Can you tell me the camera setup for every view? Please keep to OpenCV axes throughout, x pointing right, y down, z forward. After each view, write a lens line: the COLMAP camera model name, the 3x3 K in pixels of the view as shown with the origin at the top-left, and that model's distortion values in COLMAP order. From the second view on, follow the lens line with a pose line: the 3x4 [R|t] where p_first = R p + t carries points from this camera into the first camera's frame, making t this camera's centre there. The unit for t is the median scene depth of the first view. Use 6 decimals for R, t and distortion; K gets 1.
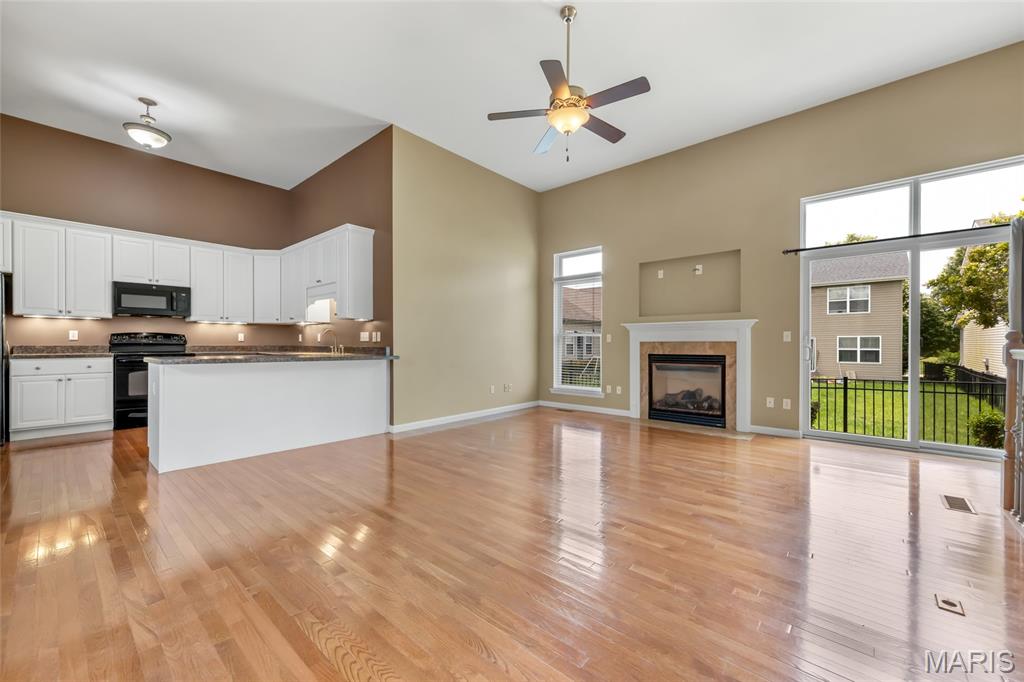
lens RADIAL K [[396.7, 0, 512.1], [0, 396.7, 344.2], [0, 0, 1]] dist [0.008373, -0.000724]
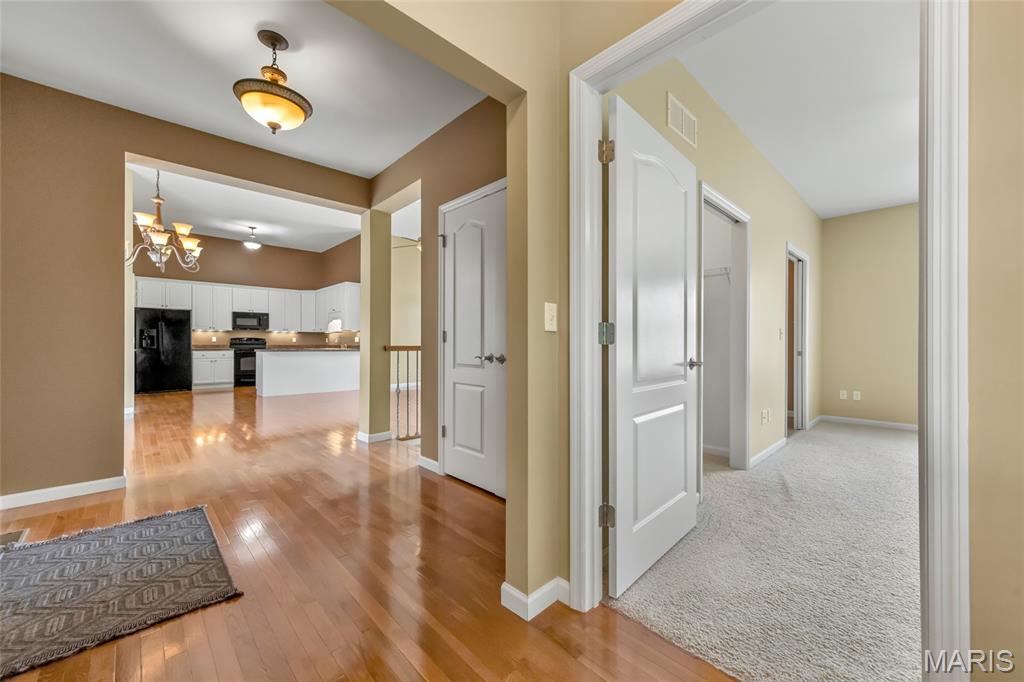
lens RADIAL K [[396.7, 0, 516.1], [0, 396.7, 344.7], [0, 0, 1]] dist [0.008373, -0.000724]
pose [[0.996443, -0.001917, -0.084246, 0.538564], [0.001867, 0.999998, -0.000678, 0.008159], [0.084247, 0.000518, 0.996445, -0.810841]]
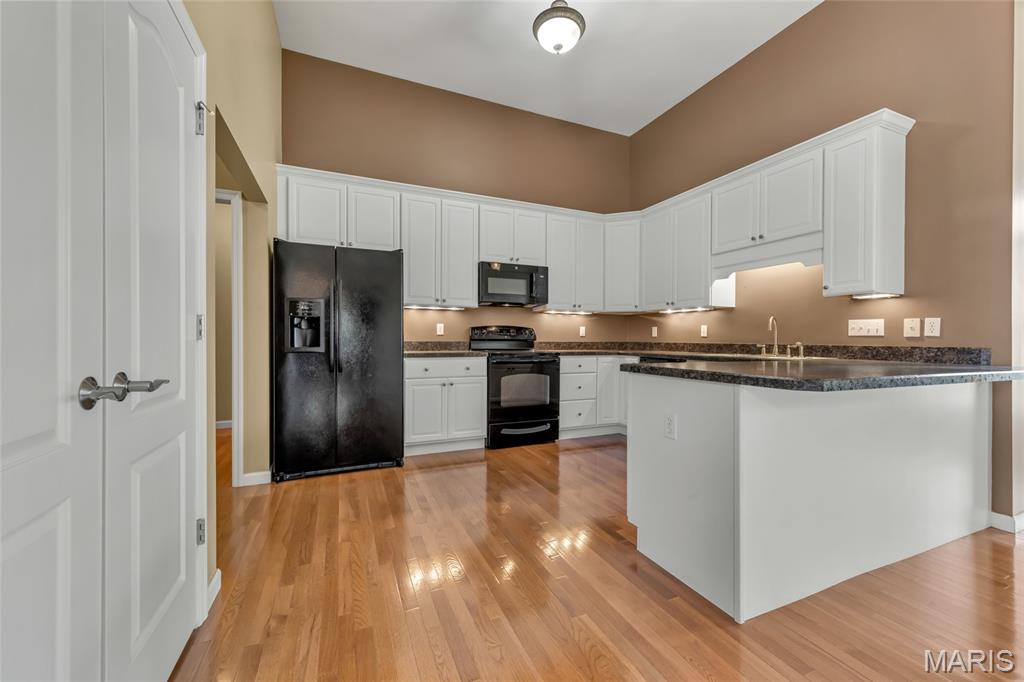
lens RADIAL K [[396.7, 0, 514.4], [0, 396.7, 336.5], [0, 0, 1]] dist [0.008373, -0.000724]
pose [[0.903008, -0.000916, -0.429623, -0.581160], [-0.003010, 0.999960, -0.008458, -0.000215], [0.429613, 0.008930, 0.902969, 0.303188]]
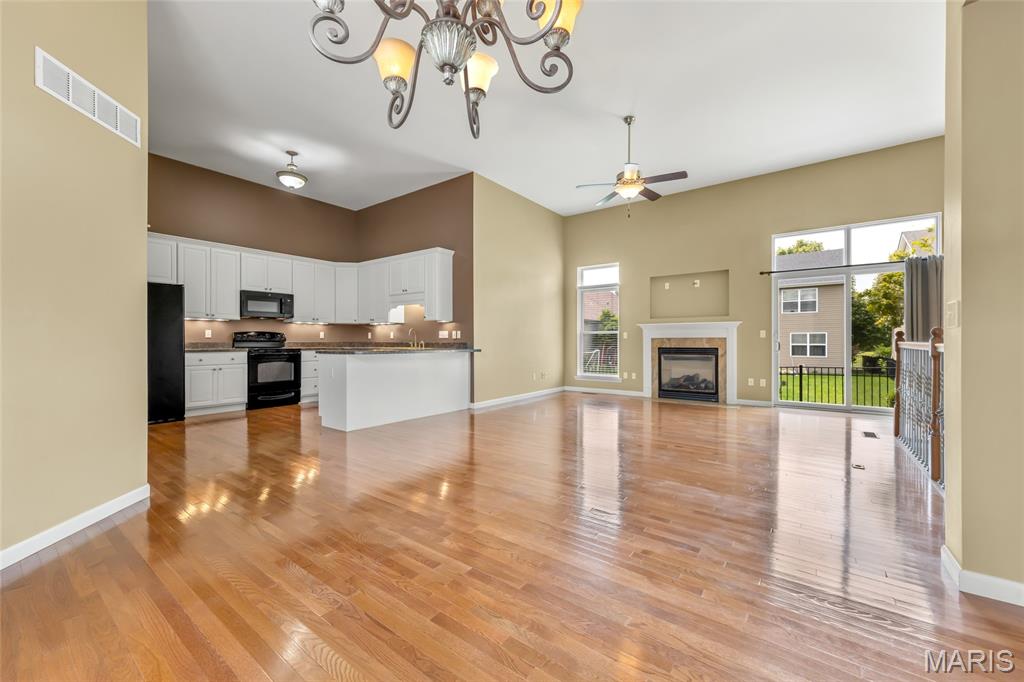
lens RADIAL K [[396.7, 0, 510.0], [0, 396.7, 339.4], [0, 0, 1]] dist [0.008373, -0.000724]
pose [[0.997244, -0.002746, 0.074146, -0.258266], [0.003105, 0.999984, -0.004718, 0.003041], [-0.074131, 0.004935, 0.997236, -0.281010]]
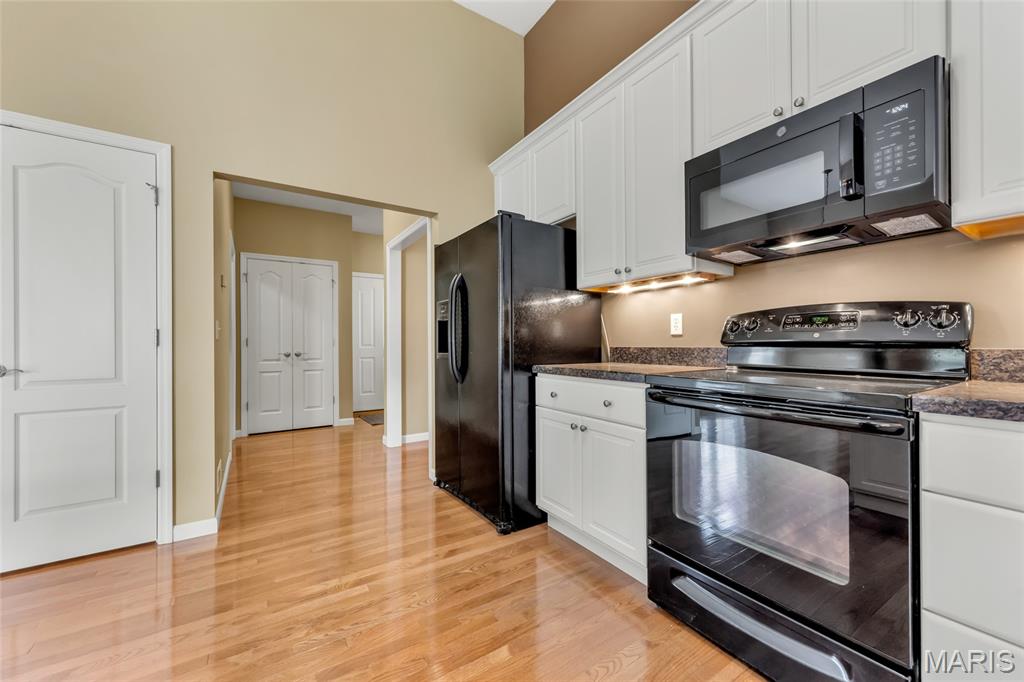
lens RADIAL K [[396.7, 0, 507.7], [0, 396.7, 343.9], [0, 0, 1]] dist [0.008373, -0.000724]
pose [[-0.274334, -0.002203, -0.961632, -0.611552], [-0.002634, 0.999995, -0.001540, 0.000662], [0.961631, 0.002111, -0.274338, 0.921341]]
